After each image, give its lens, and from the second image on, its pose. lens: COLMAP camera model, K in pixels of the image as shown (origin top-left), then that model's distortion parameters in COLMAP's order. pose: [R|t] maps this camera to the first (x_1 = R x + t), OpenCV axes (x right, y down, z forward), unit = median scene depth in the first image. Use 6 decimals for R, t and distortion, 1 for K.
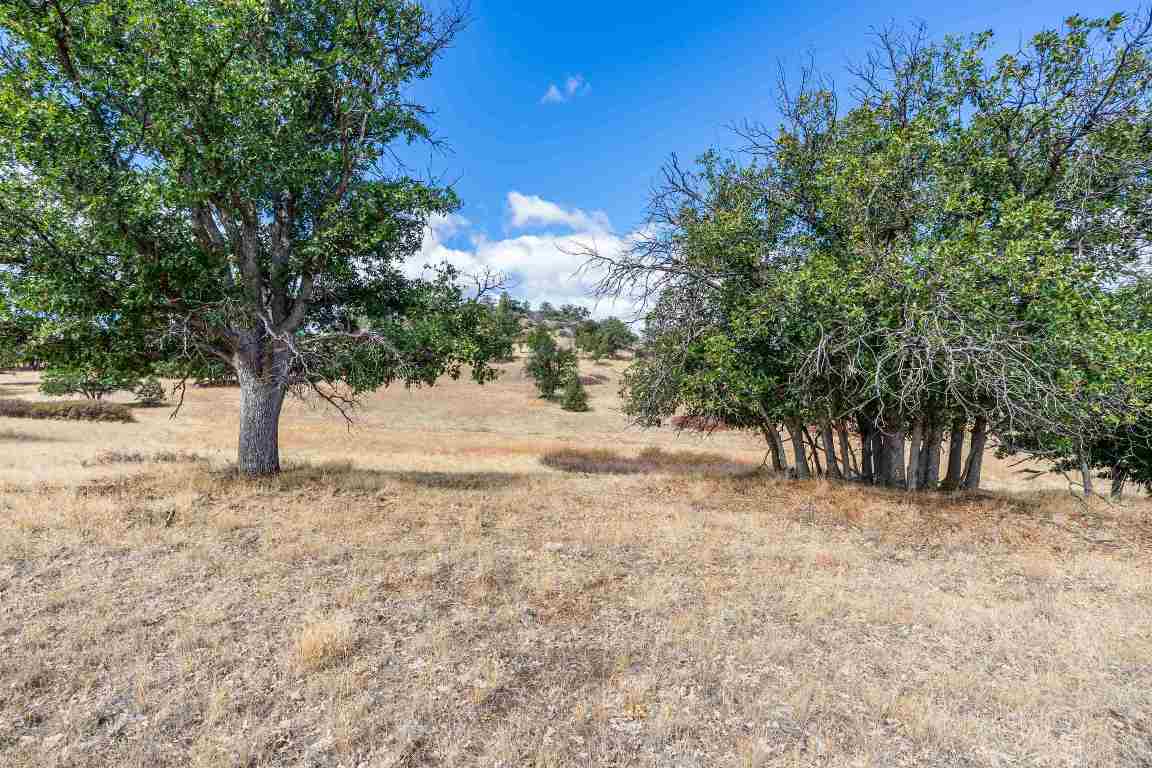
lens RADIAL K [[523.5, 0, 574.4], [0, 523.5, 387.6], [0, 0, 1]] dist [-0.003061, 0.003275]
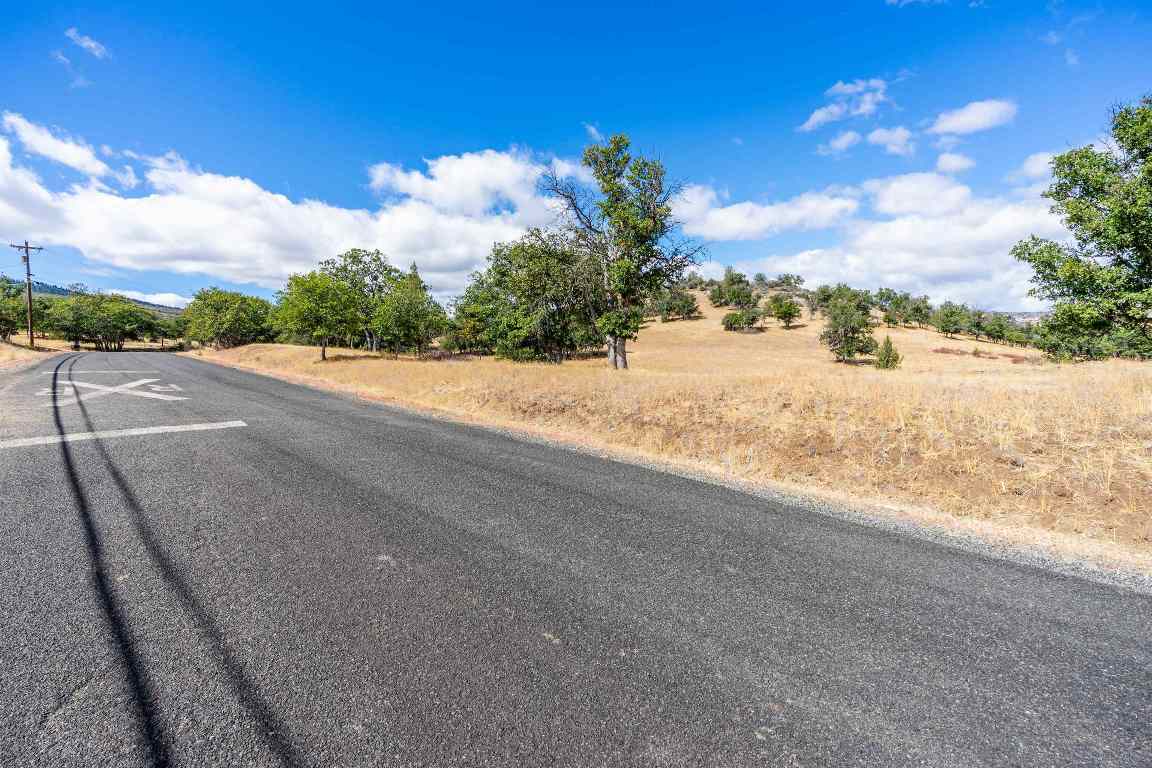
lens RADIAL K [[523.5, 0, 585.5], [0, 523.5, 383.8], [0, 0, 1]] dist [-0.003061, 0.003275]
pose [[0.963625, -0.016720, -0.266733, -0.167564], [0.027340, 0.998972, 0.036153, 0.006476], [0.265854, -0.042130, 0.963092, -0.110463]]
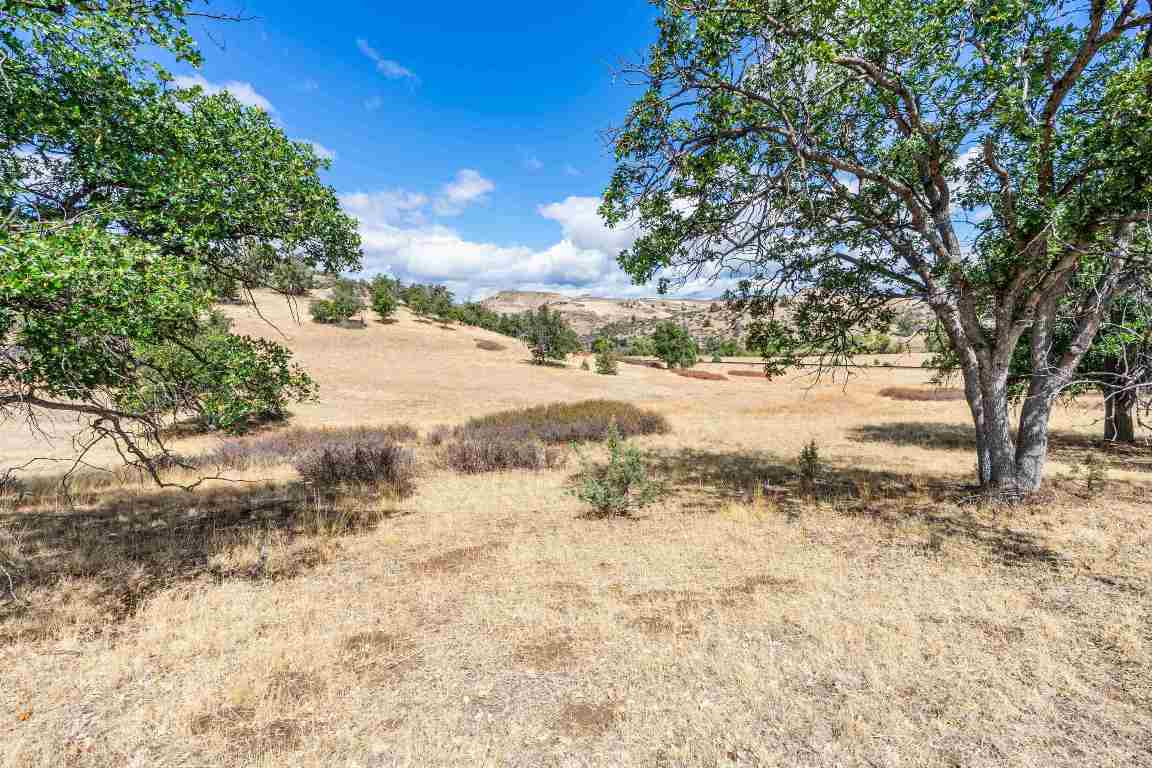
lens RADIAL K [[523.5, 0, 570.2], [0, 523.5, 385.0], [0, 0, 1]] dist [-0.003061, 0.003275]
pose [[0.706849, -0.088422, 0.701816, -0.447034], [0.030347, 0.995034, 0.094800, -0.022996], [-0.706713, -0.045711, 0.706022, 0.126430]]
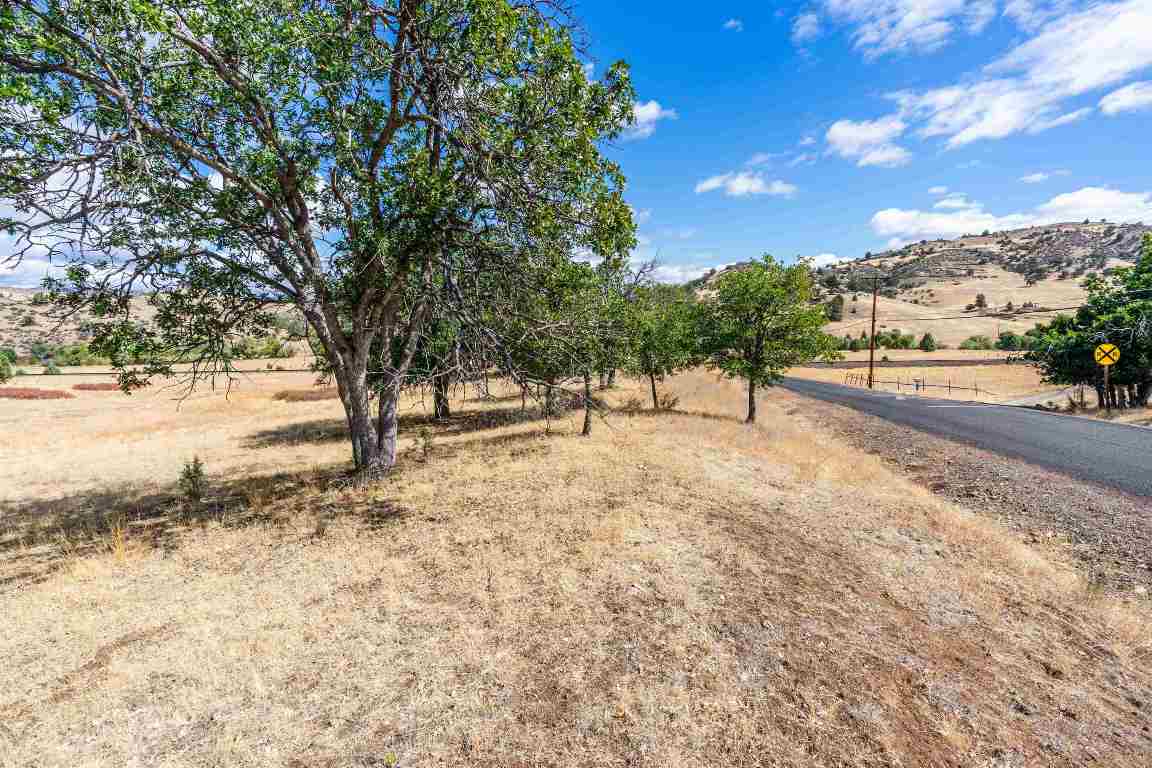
lens RADIAL K [[523.5, 0, 574.1], [0, 523.5, 385.4], [0, 0, 1]] dist [-0.003061, 0.003275]
pose [[-0.267230, -0.102664, 0.958148, -0.446523], [0.005819, 0.994119, 0.108141, -0.022937], [-0.963615, 0.034474, -0.265061, 0.124194]]
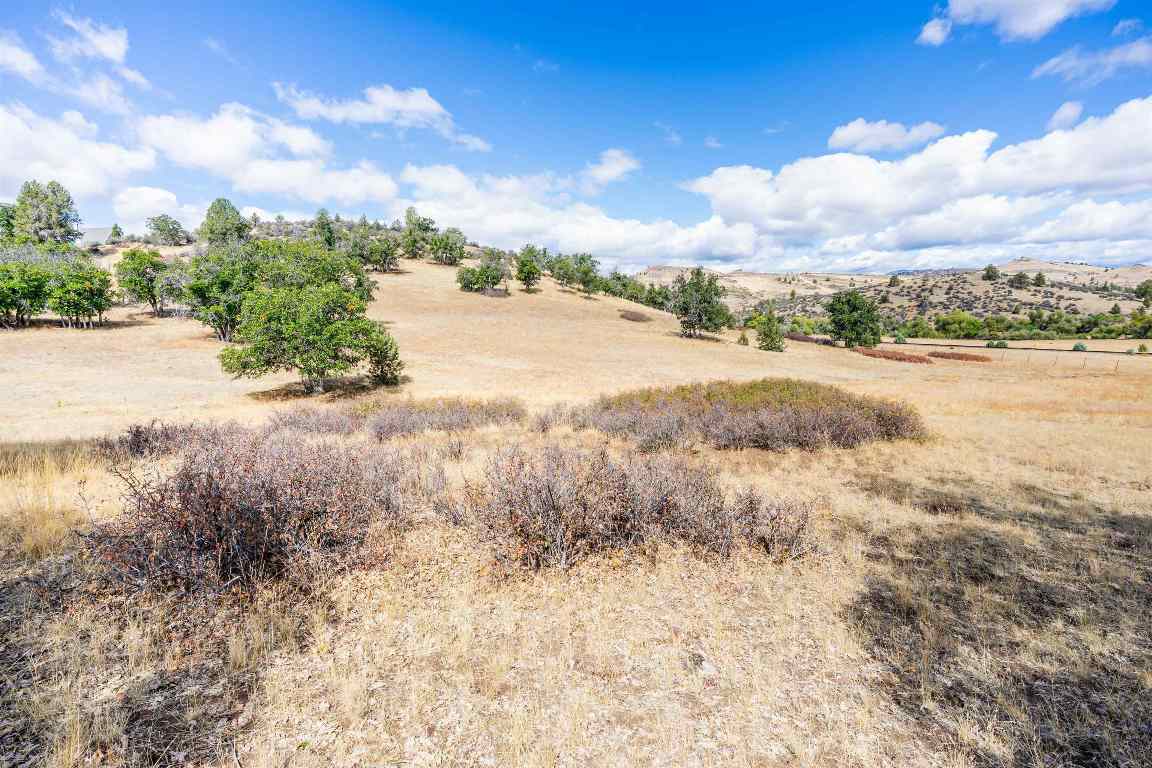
lens RADIAL K [[523.5, 0, 574.0], [0, 523.5, 380.5], [0, 0, 1]] dist [-0.003061, 0.003275]
pose [[0.869441, -0.076105, 0.488139, -0.408705], [0.017656, 0.992219, 0.123247, -0.014068], [-0.493721, -0.098538, 0.864020, 0.176134]]
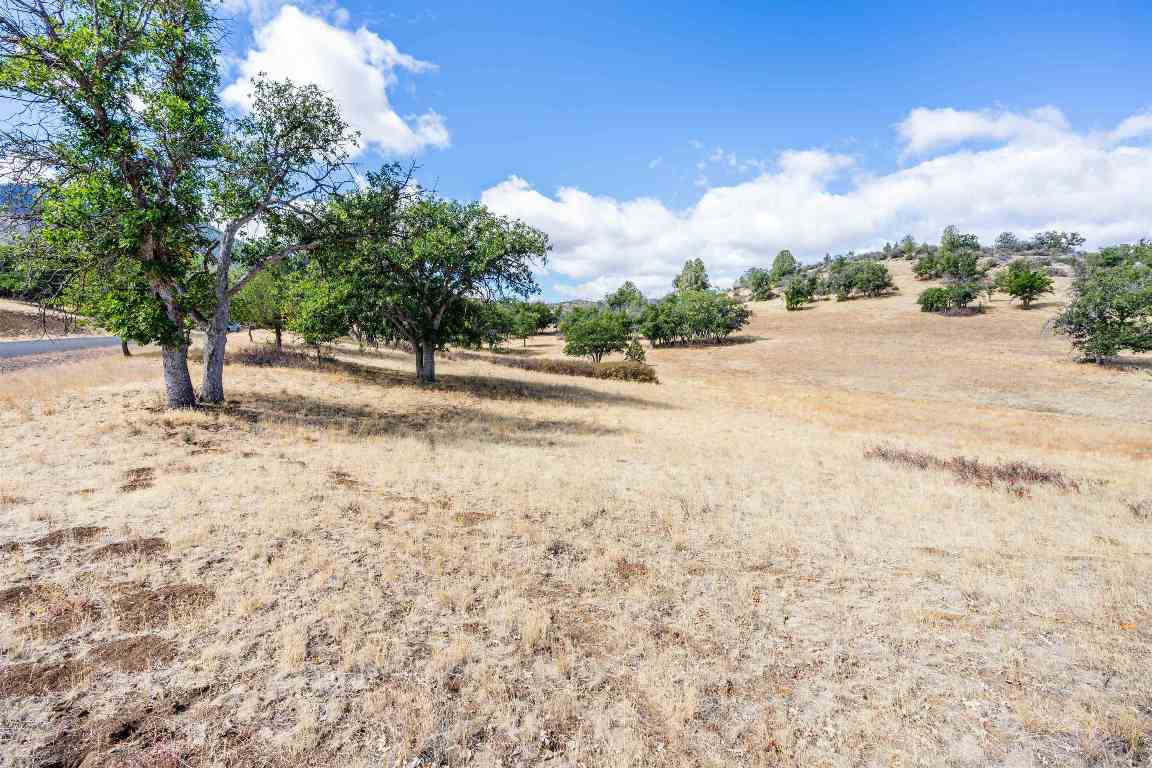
lens RADIAL K [[523.5, 0, 580.6], [0, 523.5, 377.9], [0, 0, 1]] dist [-0.003061, 0.003275]
pose [[0.786859, 0.032055, -0.616300, -0.097010], [0.003925, 0.998370, 0.056939, -0.001253], [0.617120, -0.047222, 0.785450, 0.029203]]
